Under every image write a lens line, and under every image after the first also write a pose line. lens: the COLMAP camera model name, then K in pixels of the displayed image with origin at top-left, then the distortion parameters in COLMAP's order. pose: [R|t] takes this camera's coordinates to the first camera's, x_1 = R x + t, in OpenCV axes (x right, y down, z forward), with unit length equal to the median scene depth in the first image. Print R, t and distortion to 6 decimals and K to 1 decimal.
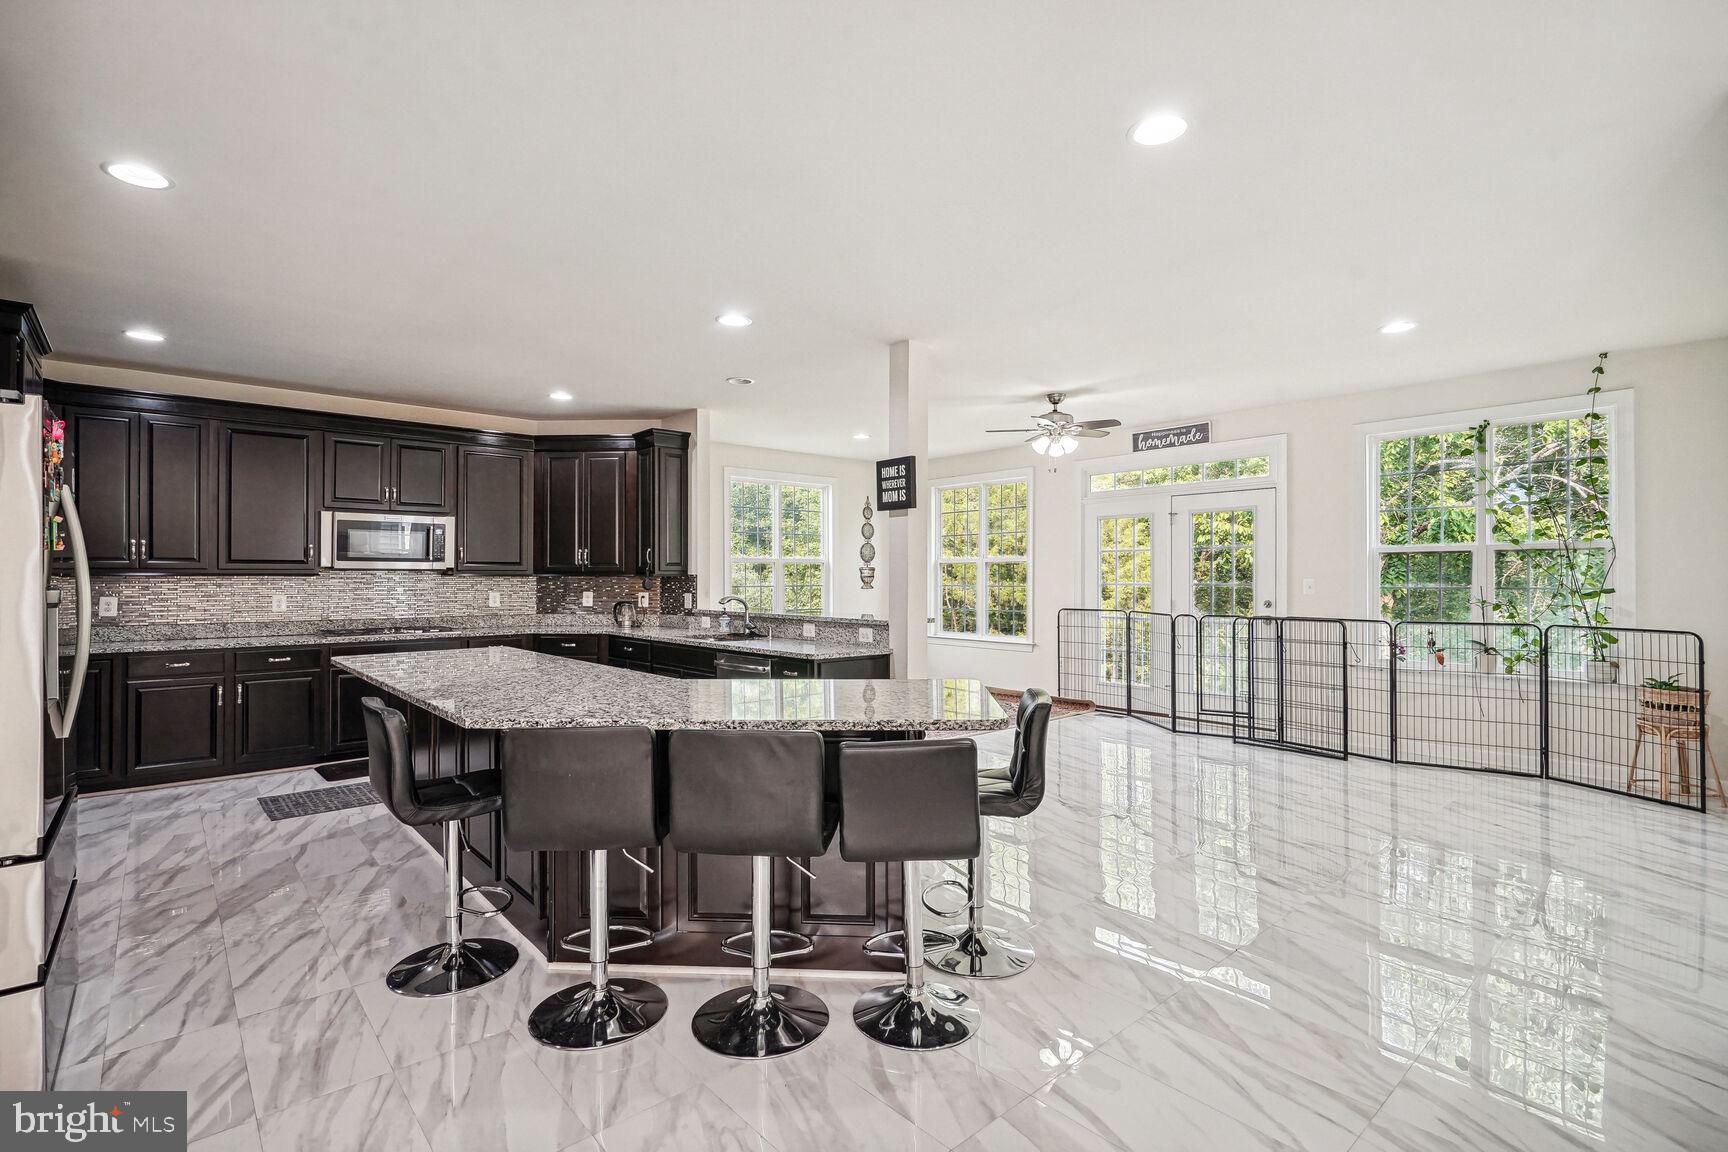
lens RADIAL K [[811.5, 0, 861.2], [0, 811.5, 578.4], [0, 0, 1]] dist [-0.001915, 0.000326]
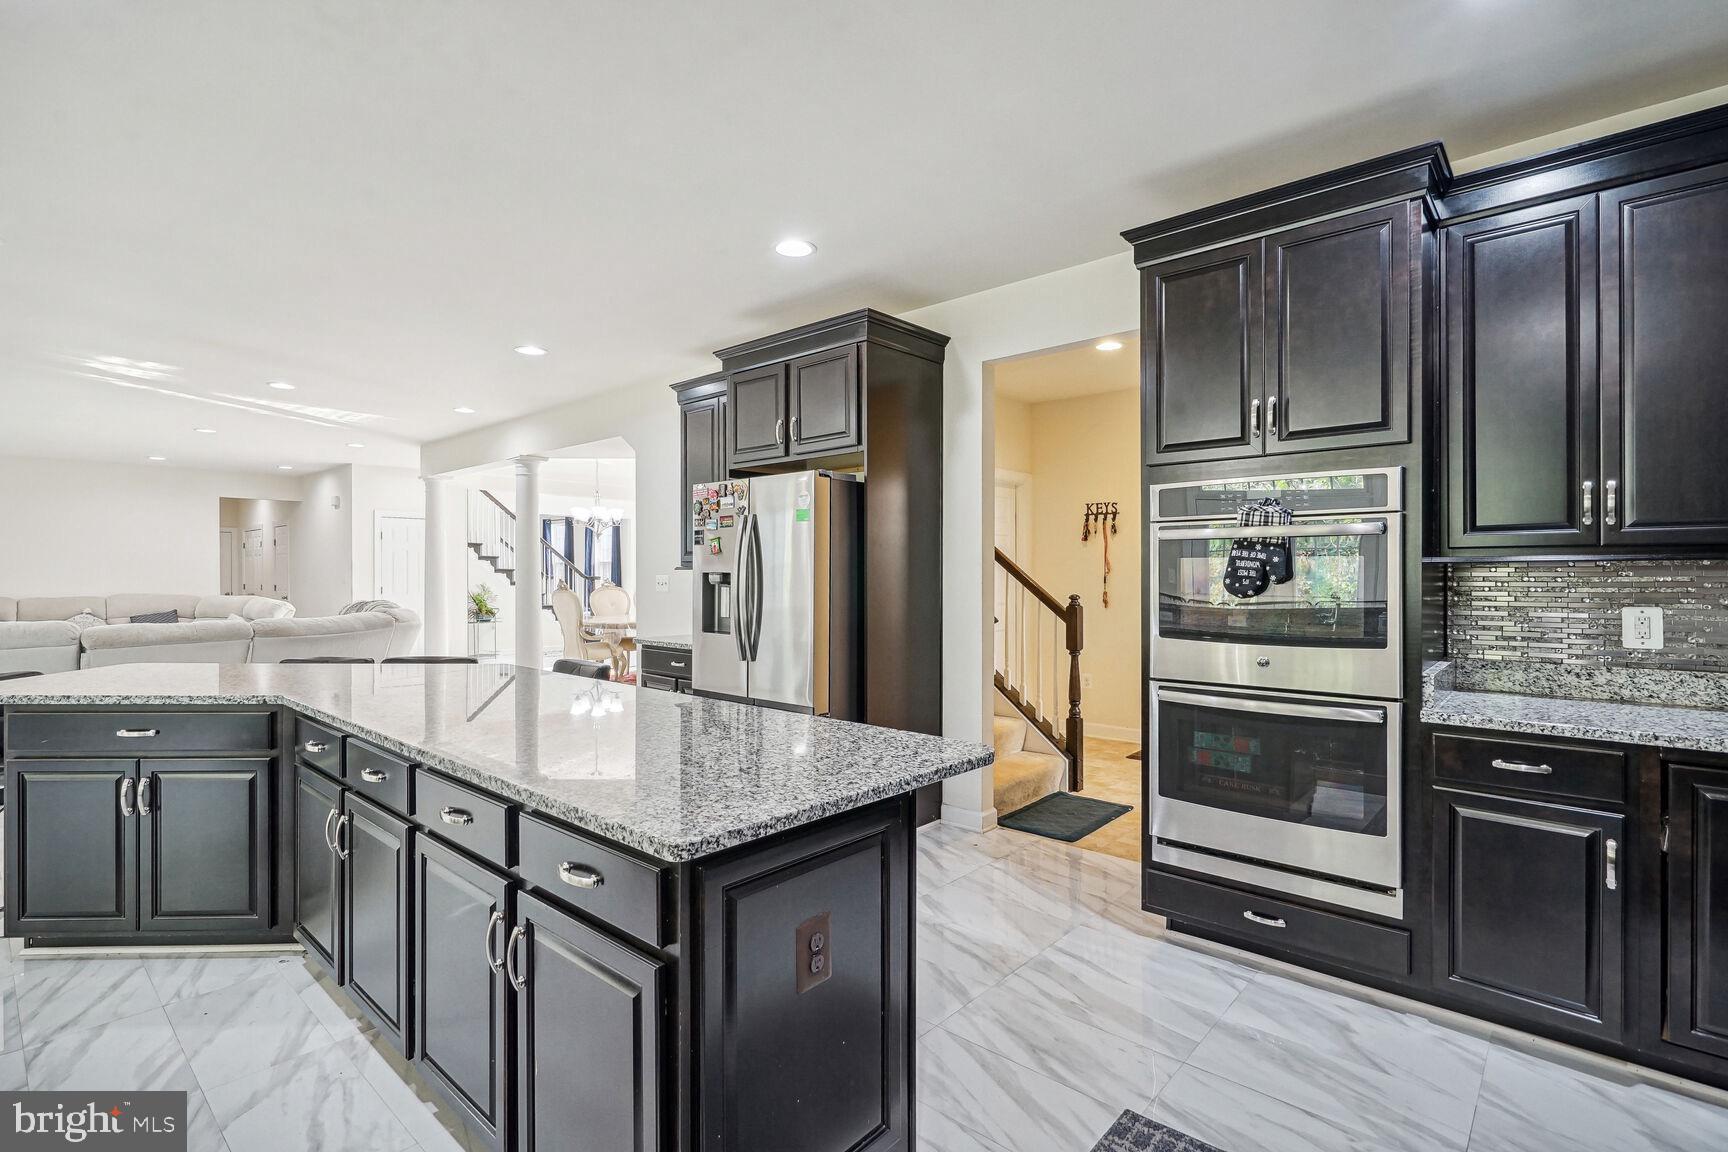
lens RADIAL K [[811.5, 0, 861.2], [0, 811.5, 578.4], [0, 0, 1]] dist [-0.001915, 0.000326]
pose [[-0.992061, 0.001757, -0.125748, -0.361841], [0.001877, 0.999998, -0.000841, 0.000502], [0.125746, -0.001070, -0.992062, 0.998362]]
